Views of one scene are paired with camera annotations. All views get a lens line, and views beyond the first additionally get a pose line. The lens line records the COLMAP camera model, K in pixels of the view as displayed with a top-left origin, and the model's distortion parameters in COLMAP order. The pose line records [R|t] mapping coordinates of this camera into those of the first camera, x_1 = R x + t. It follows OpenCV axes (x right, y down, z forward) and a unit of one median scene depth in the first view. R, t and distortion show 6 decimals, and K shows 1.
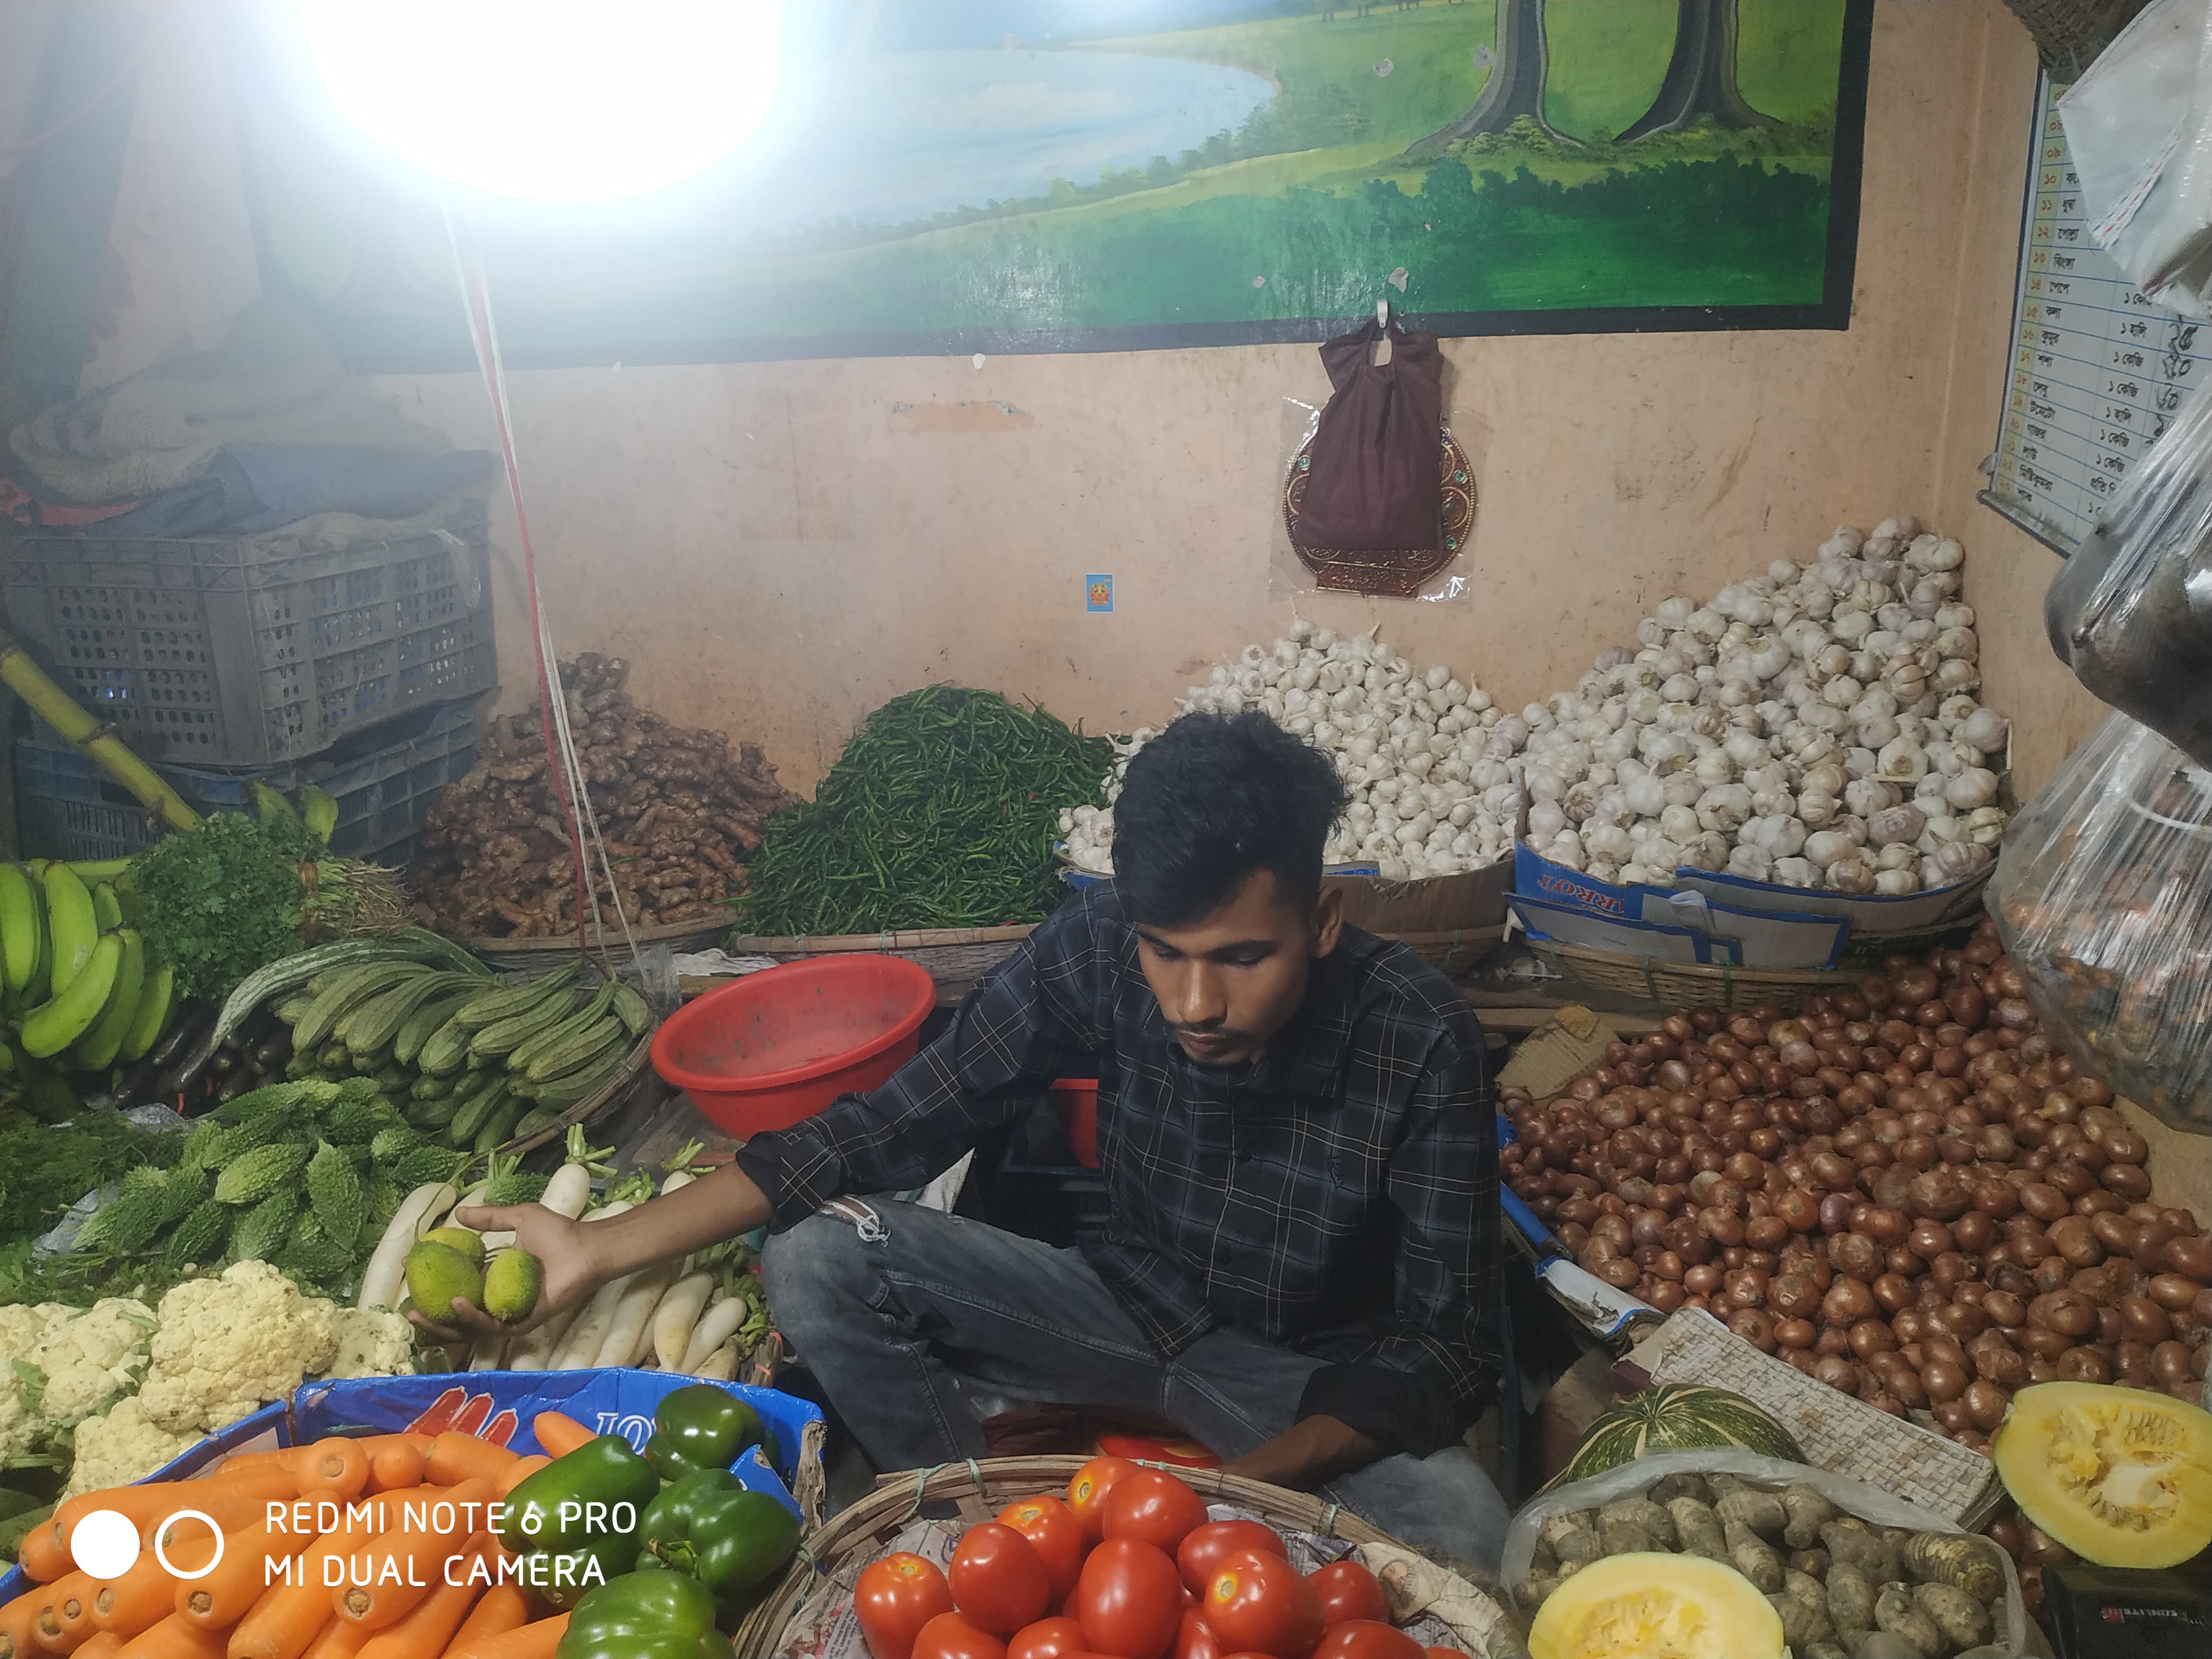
lens RADIAL K [[1643.0, 0, 1108.3], [0, 1643.0, 843.4], [0, 0, 1]] dist [0.008793, -0.036420]
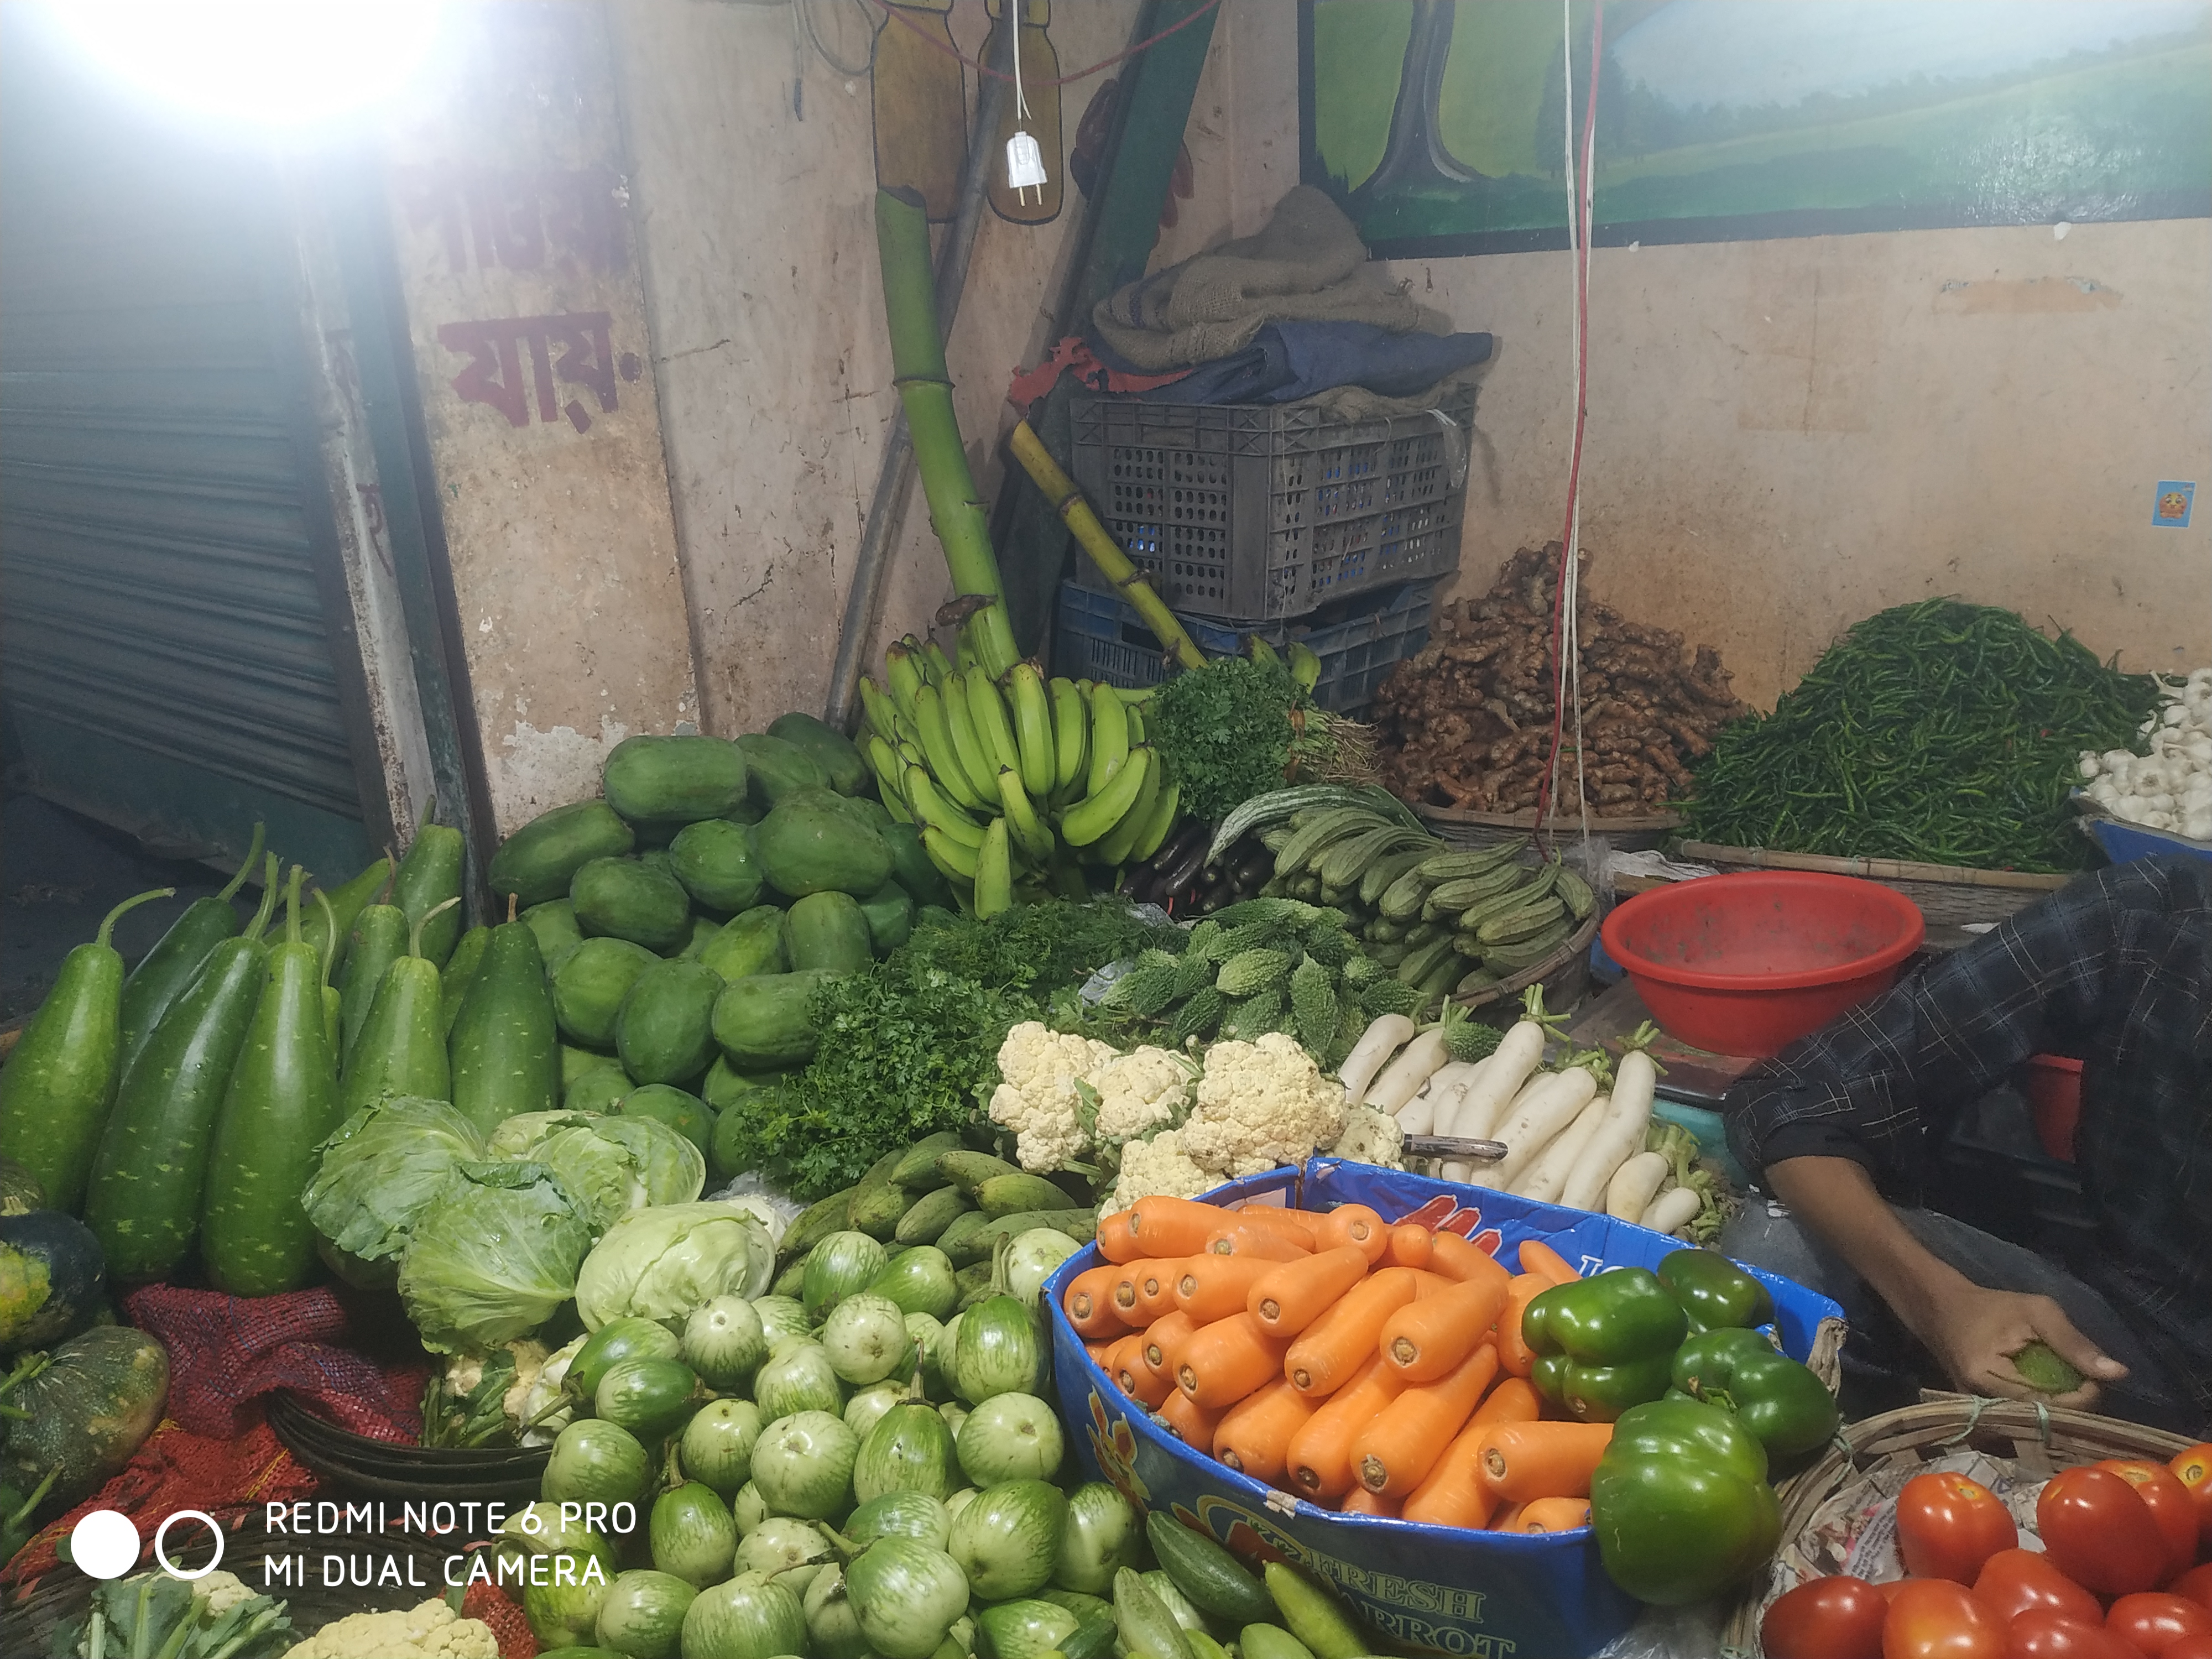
lens RADIAL K [[1643.0, 0, 1101.2], [0, 1643.0, 858.8], [0, 0, 1]] dist [0.008793, -0.036420]
pose [[0.871900, 0.150035, -0.466132, -0.095120], [-0.128399, 0.988647, 0.078047, 0.047761], [0.472550, -0.008198, 0.881266, -0.013228]]
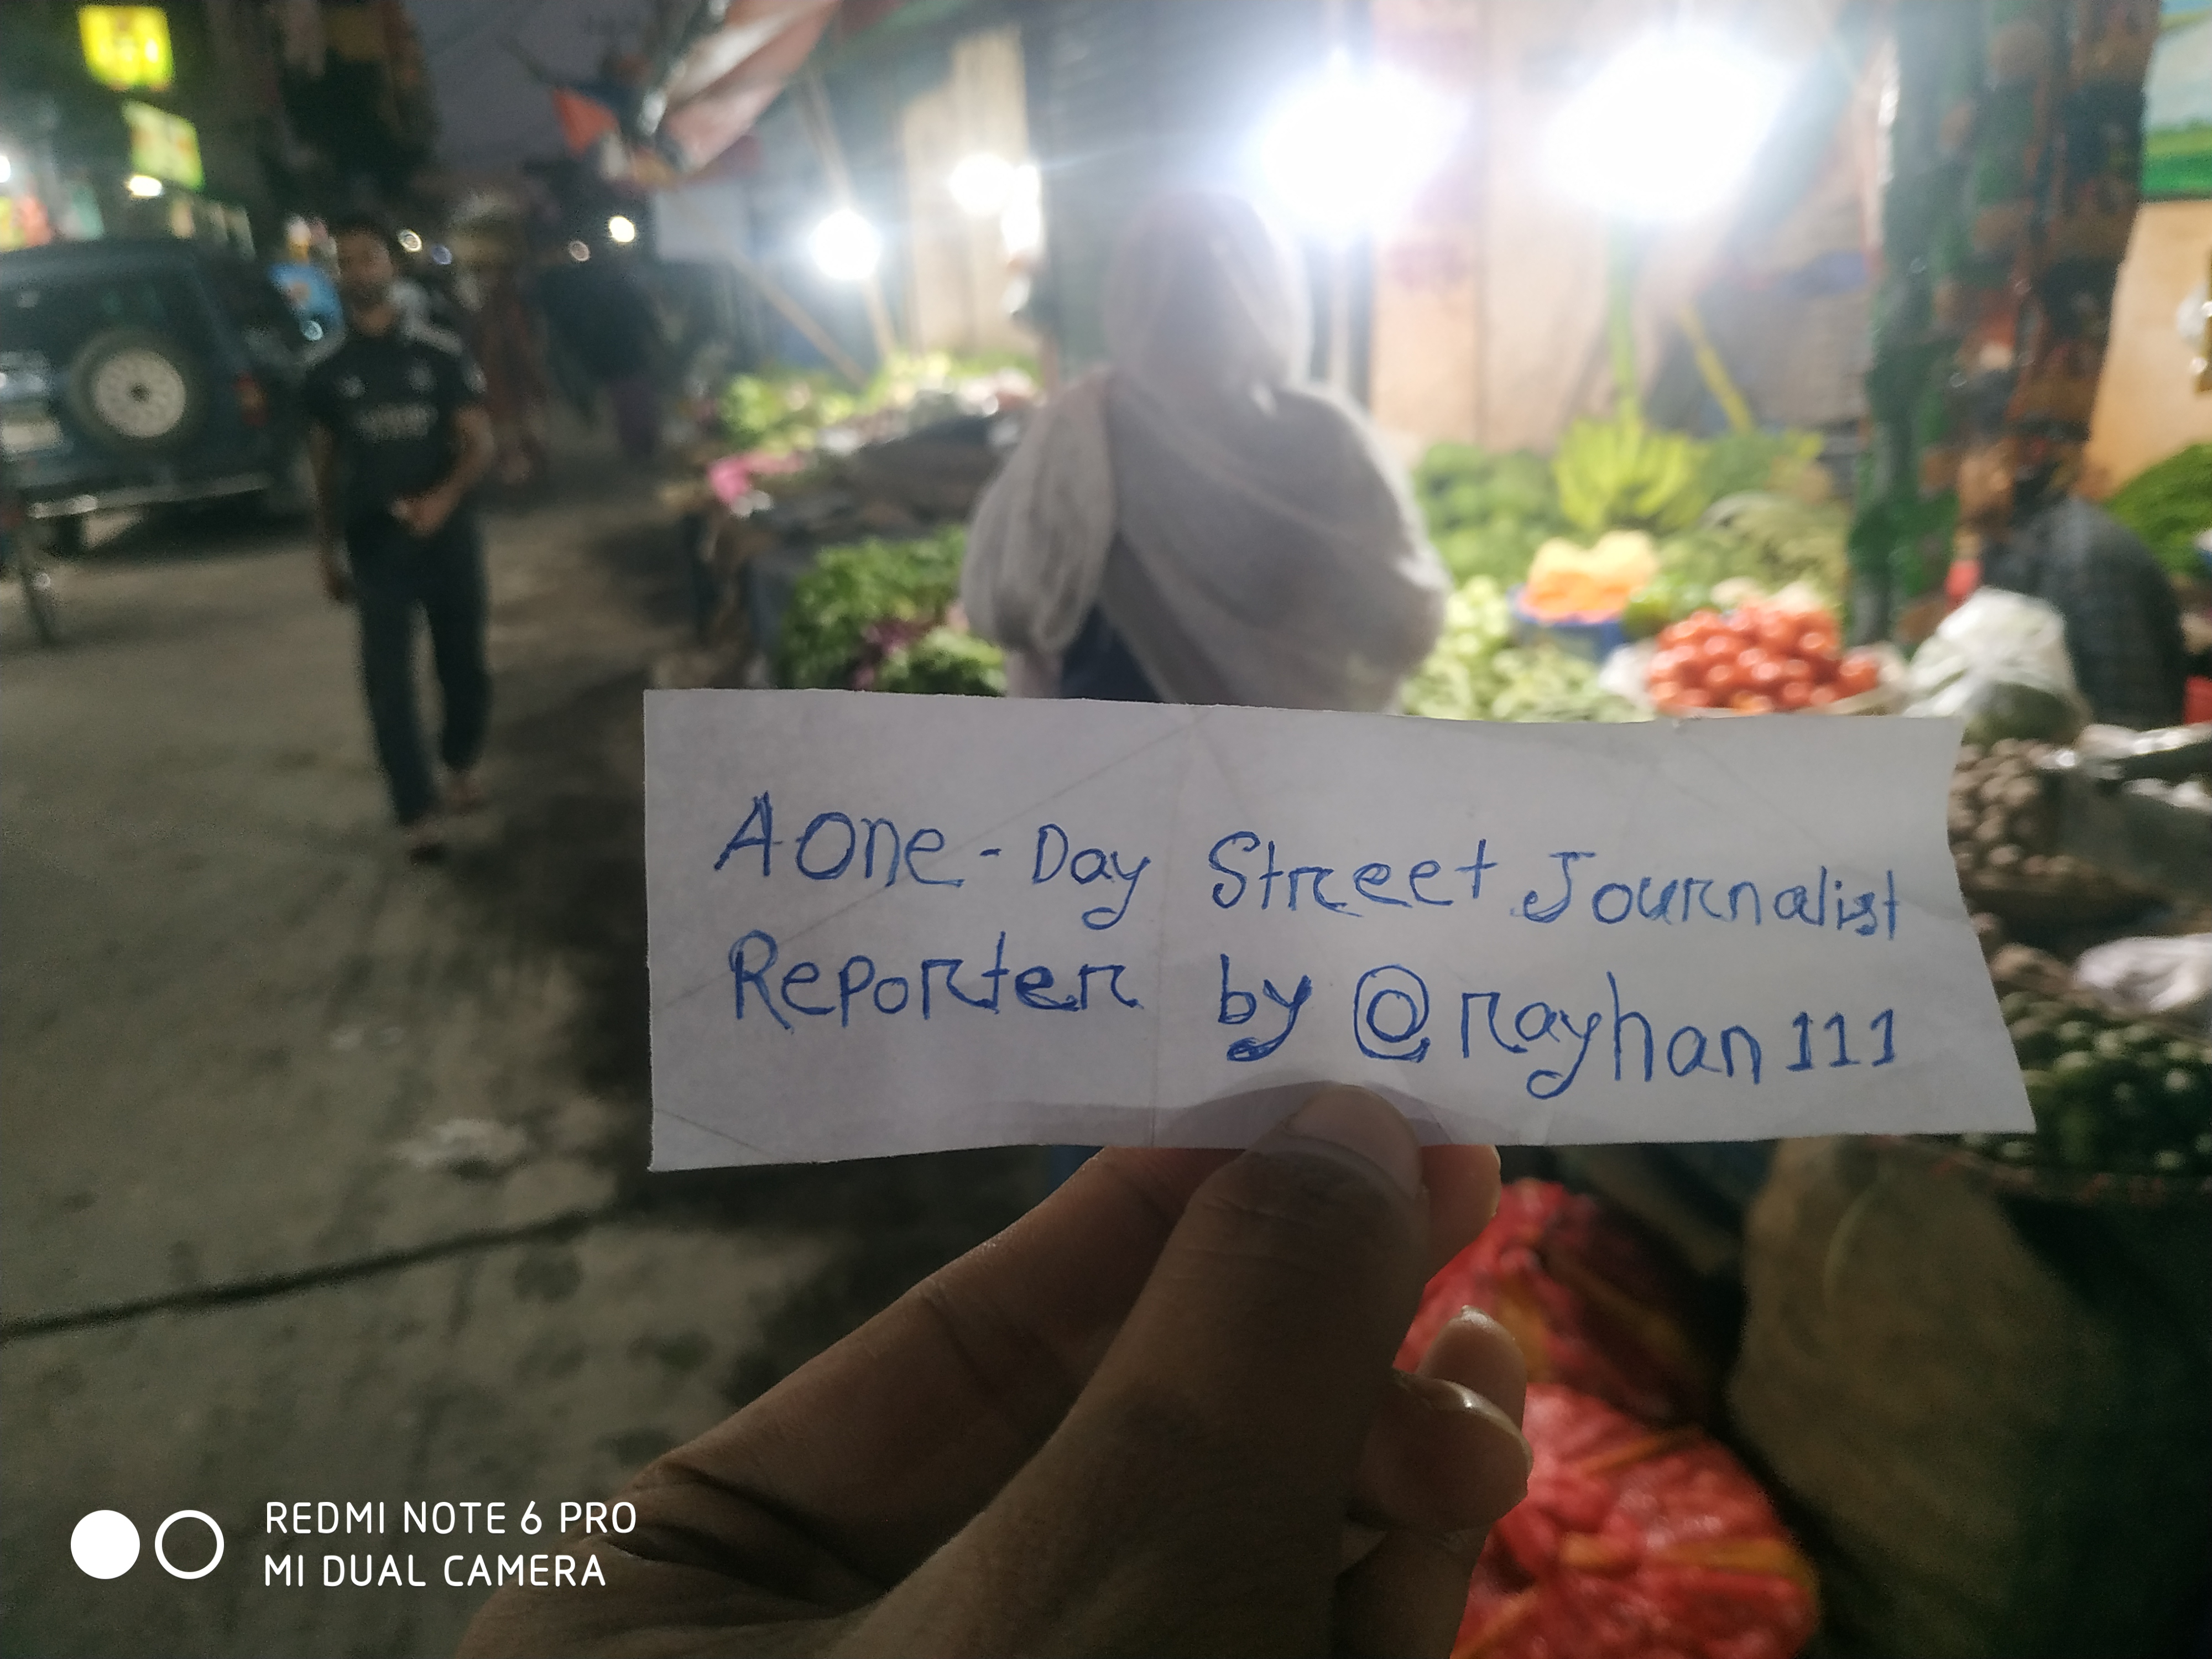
lens RADIAL K [[1643.0, 0, 1105.9], [0, 1643.0, 829.8], [0, 0, 1]] dist [0.008793, -0.036420]
pose [[0.512002, 0.312500, -0.800124, 0.997274], [-0.223140, 0.947886, 0.227423, 0.200355], [0.829496, 0.062098, 0.555050, -0.925633]]
